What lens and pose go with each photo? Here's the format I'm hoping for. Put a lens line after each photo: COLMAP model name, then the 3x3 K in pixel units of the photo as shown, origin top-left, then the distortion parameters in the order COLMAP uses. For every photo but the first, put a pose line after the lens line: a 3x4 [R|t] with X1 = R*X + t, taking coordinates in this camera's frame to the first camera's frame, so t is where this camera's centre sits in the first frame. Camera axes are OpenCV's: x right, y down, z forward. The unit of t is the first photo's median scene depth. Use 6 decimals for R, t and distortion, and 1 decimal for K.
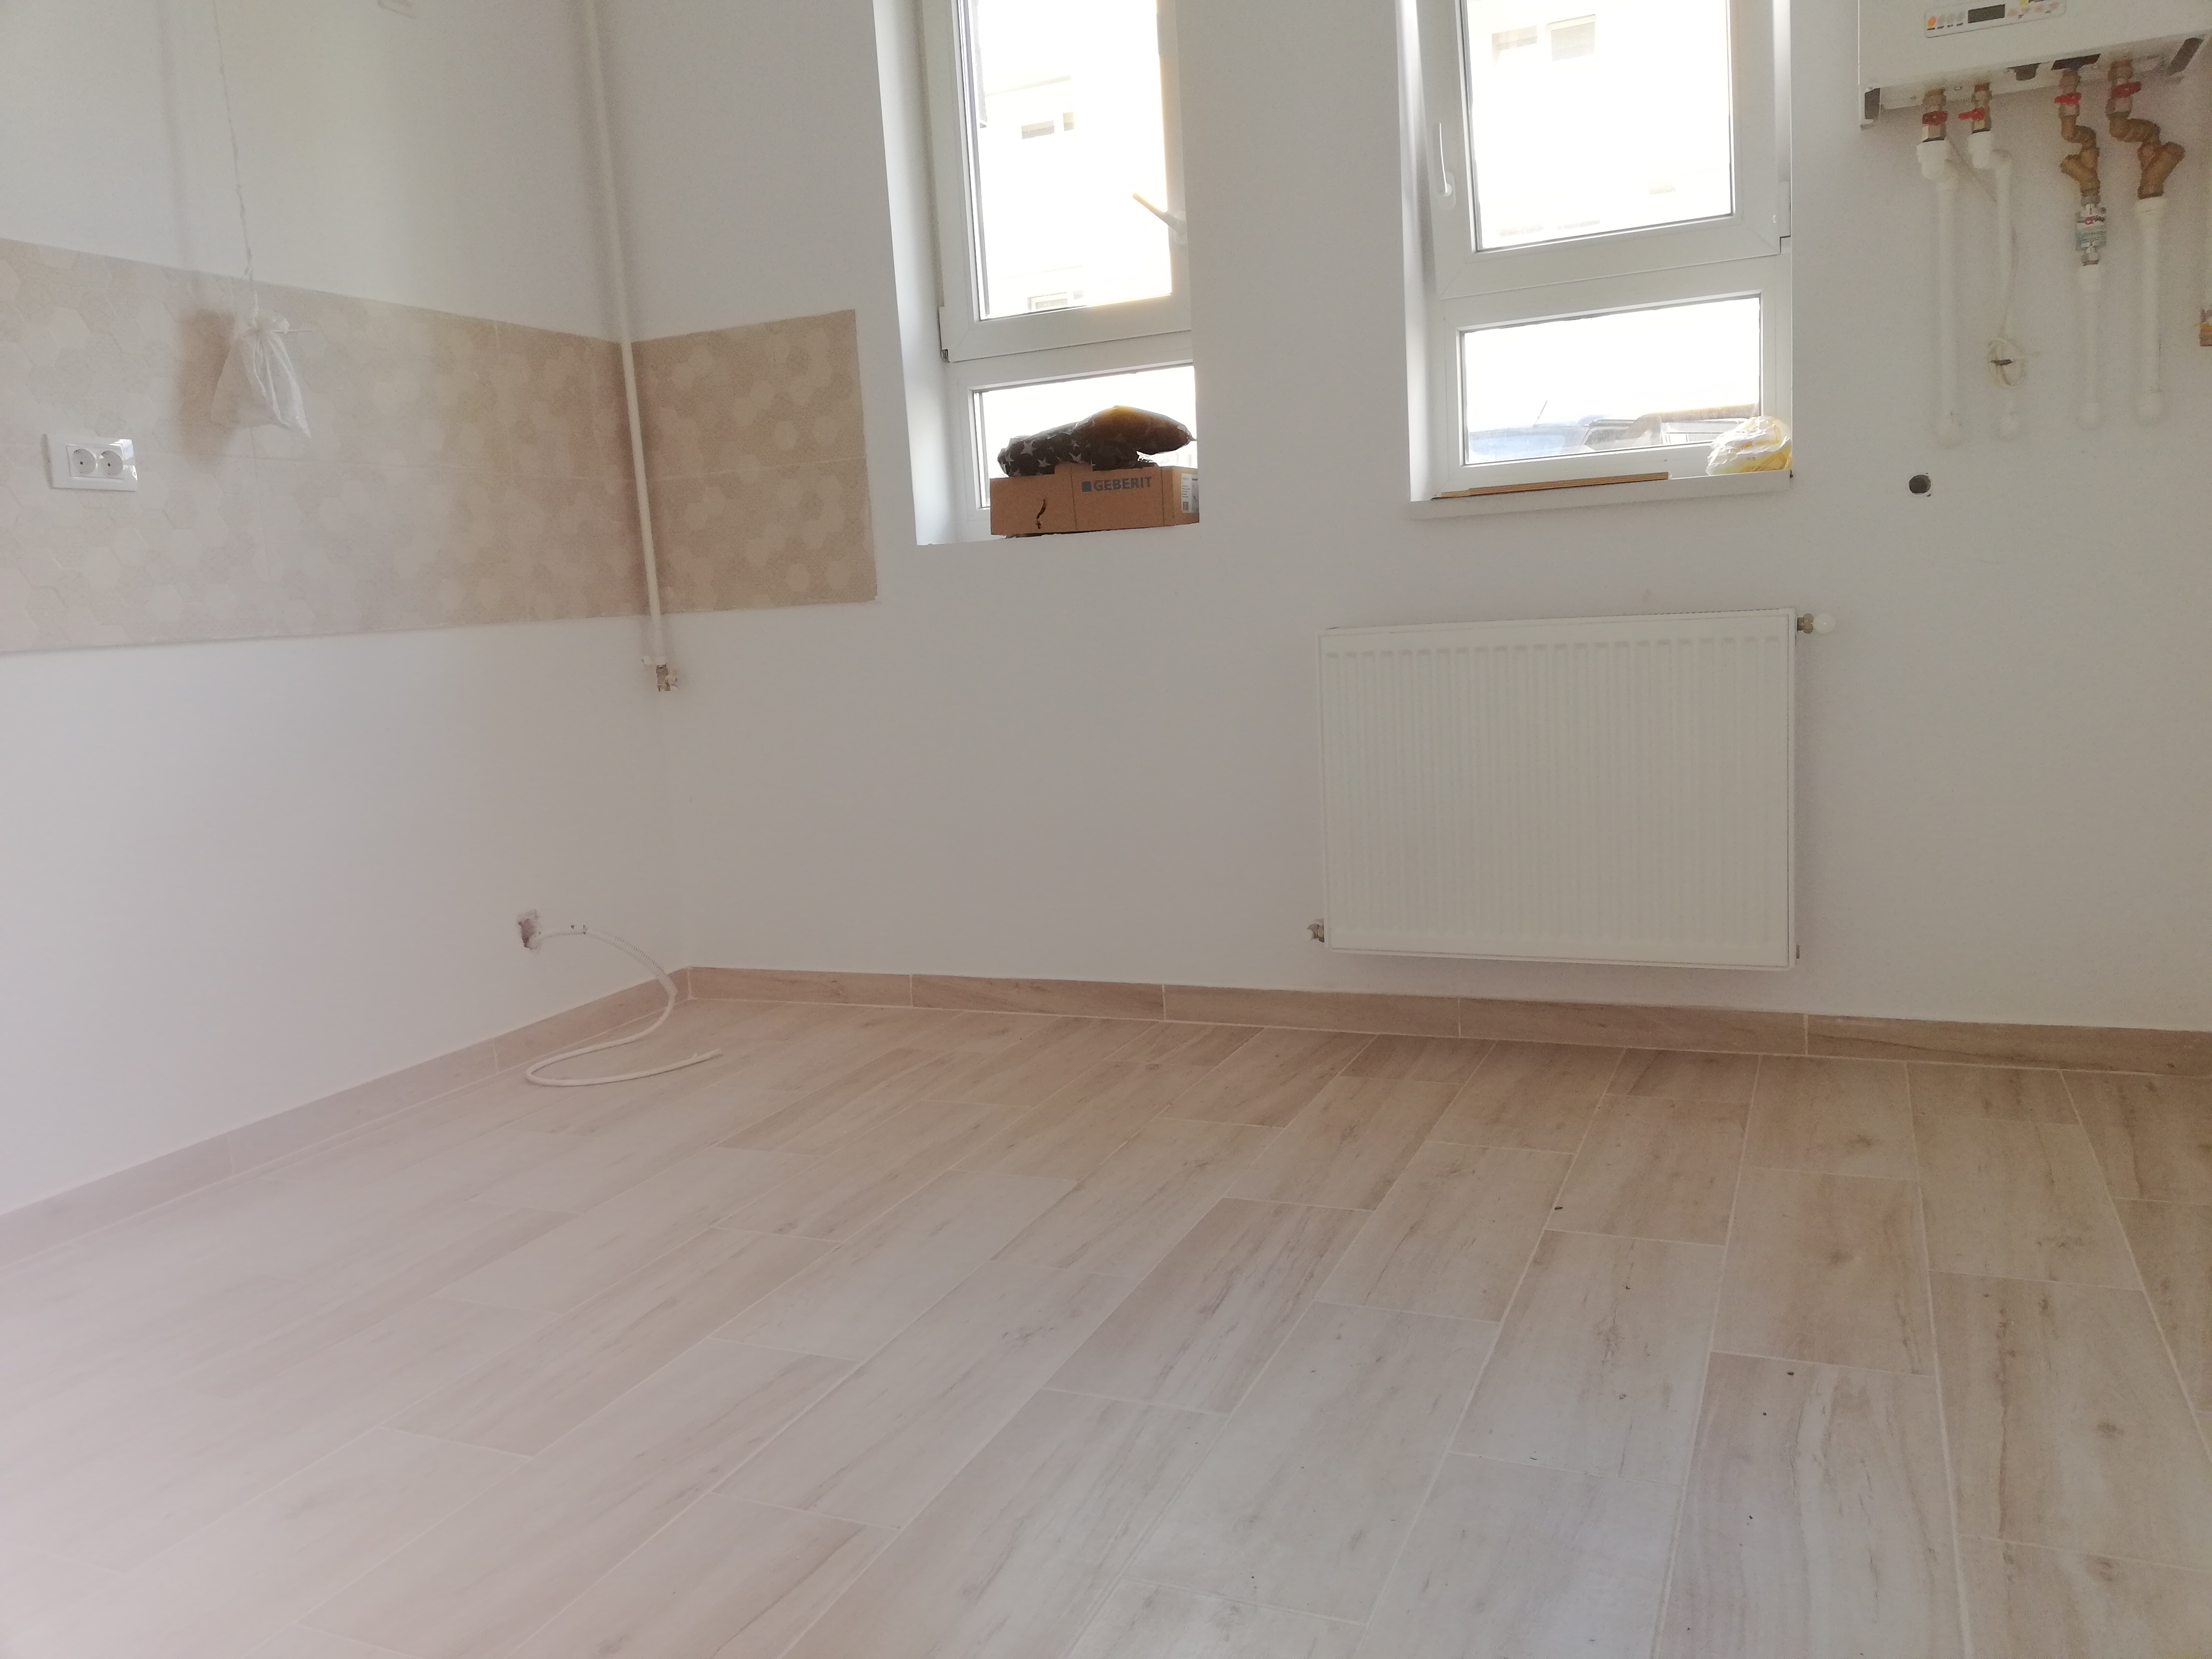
lens RADIAL K [[1661.9, 0, 1110.4], [0, 1661.9, 816.2], [0, 0, 1]] dist [0.044340, -0.060938]
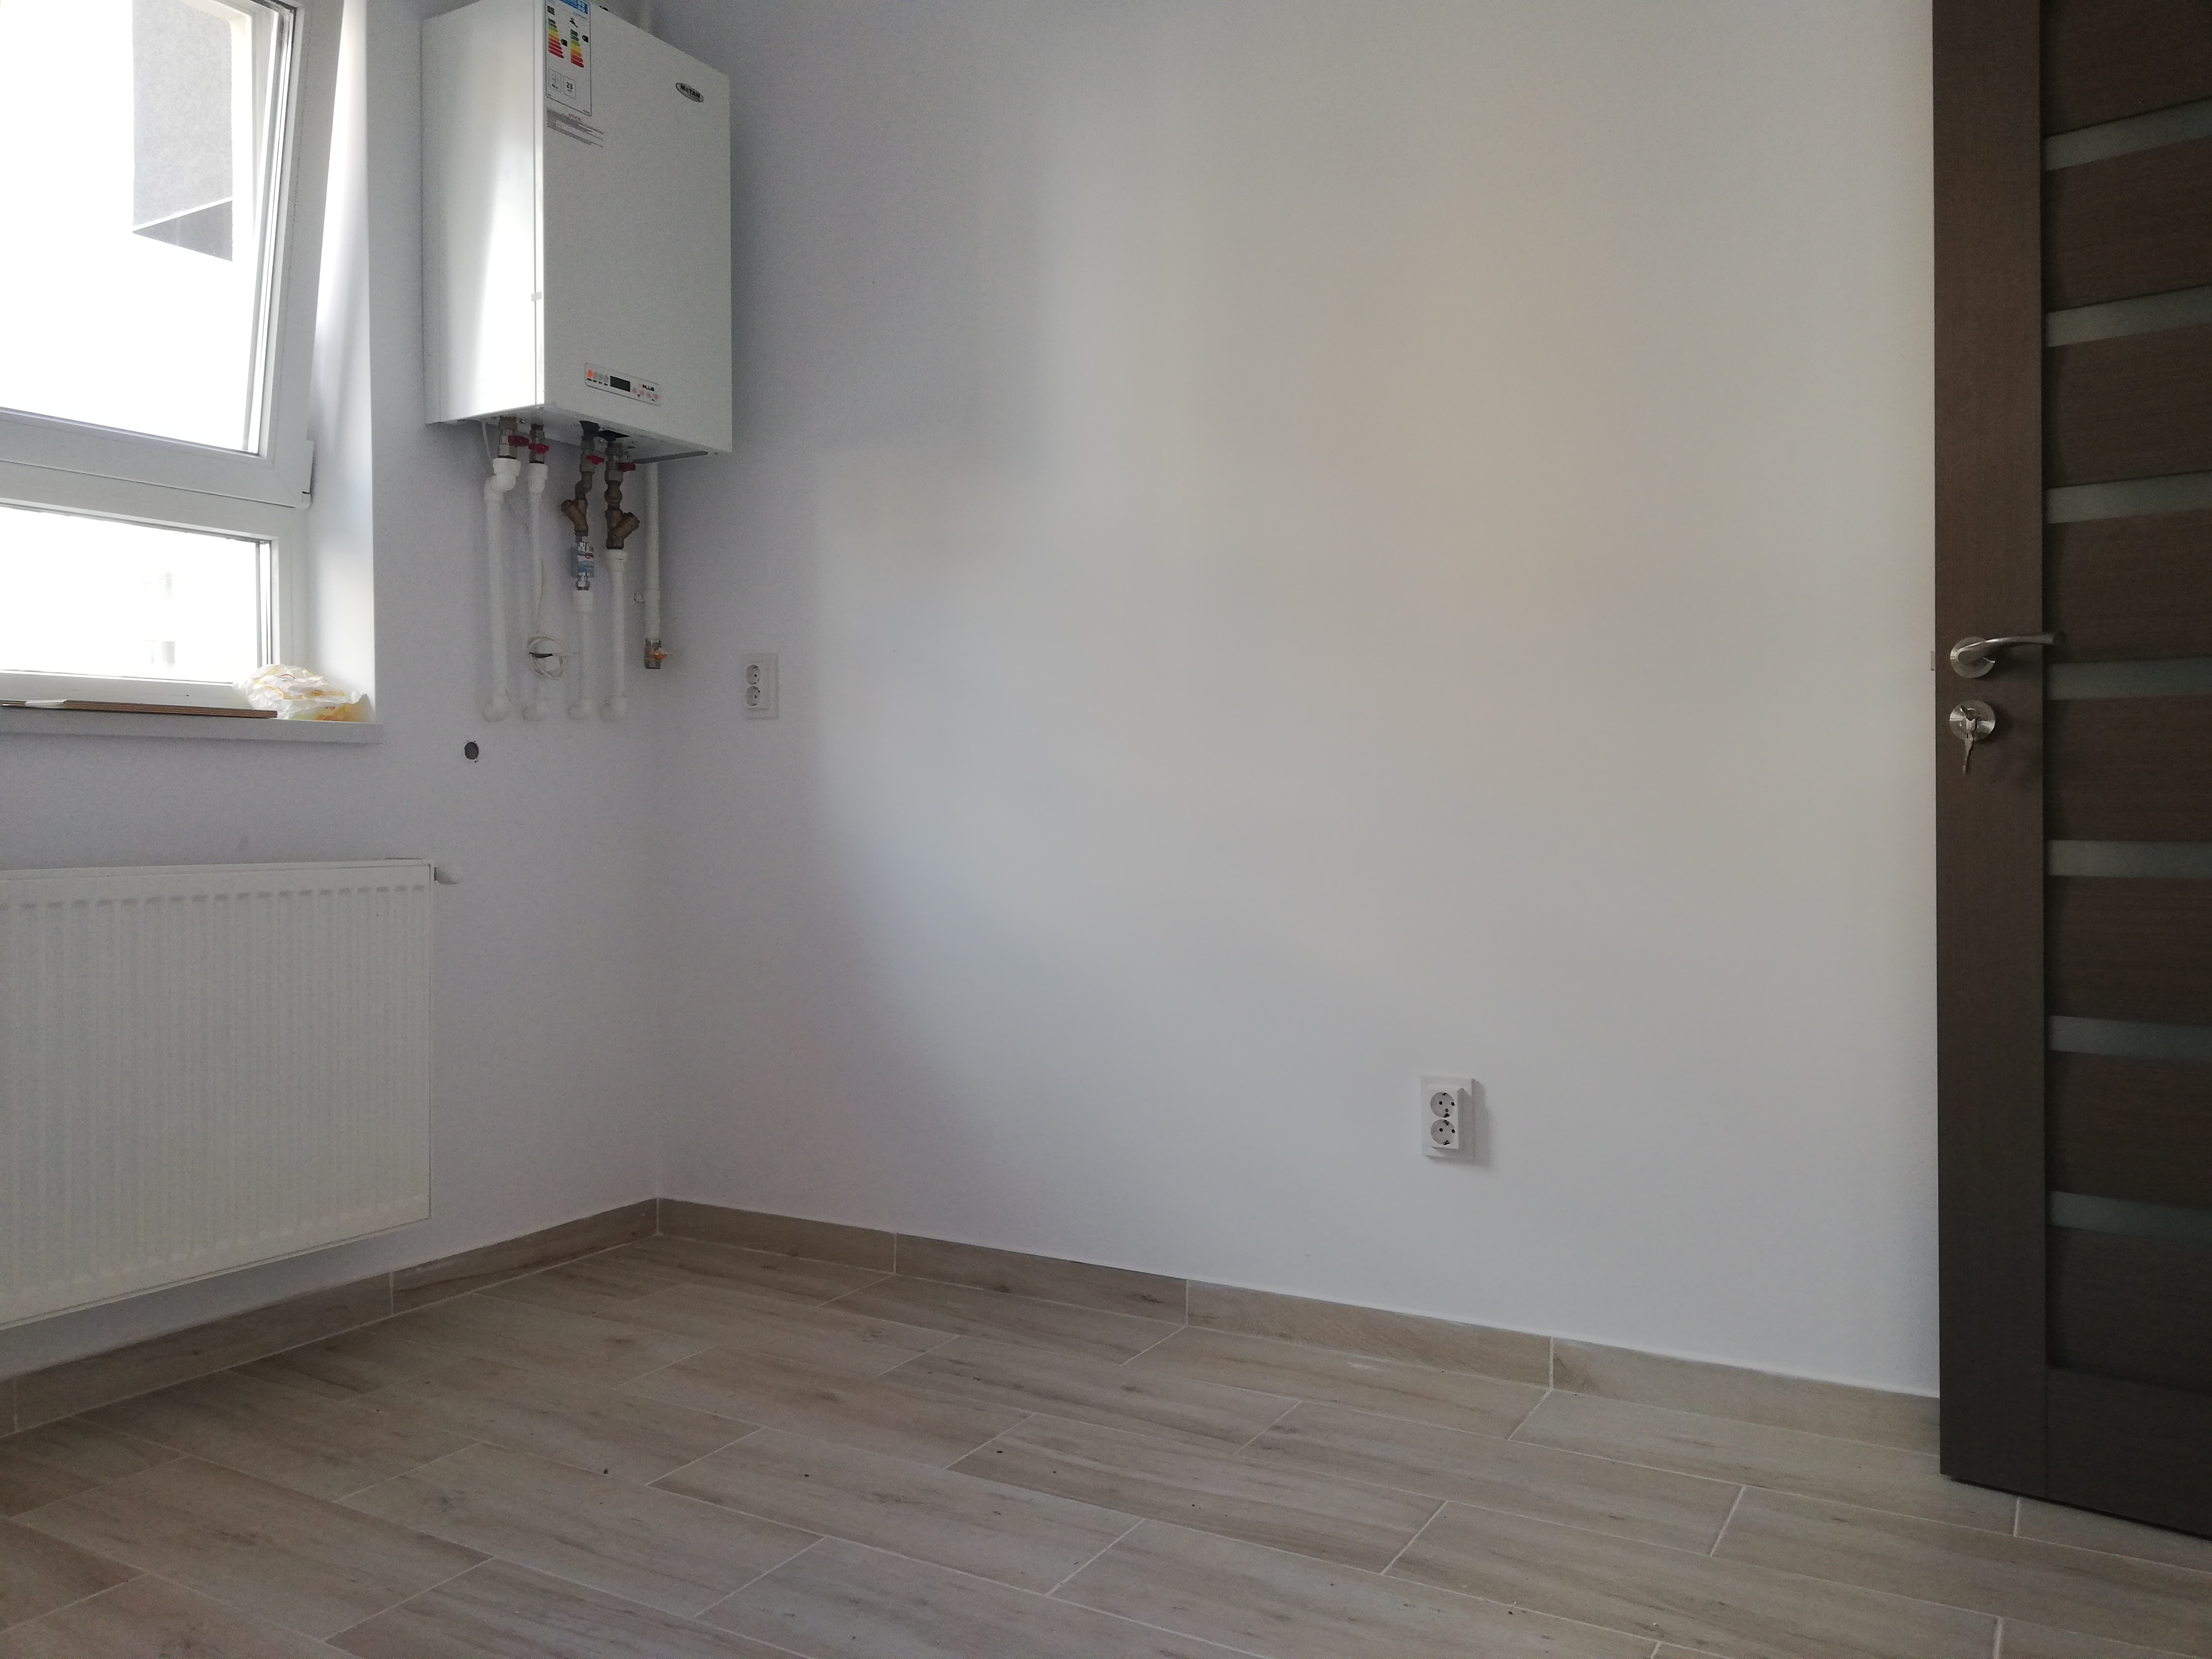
lens RADIAL K [[1661.9, 0, 1110.4], [0, 1661.9, 816.2], [0, 0, 1]] dist [0.044340, -0.060938]
pose [[0.107971, 0.051732, 0.992807, -0.549182], [0.127912, 0.989622, -0.065477, -0.029115], [-0.985891, 0.134062, 0.100233, 0.471739]]
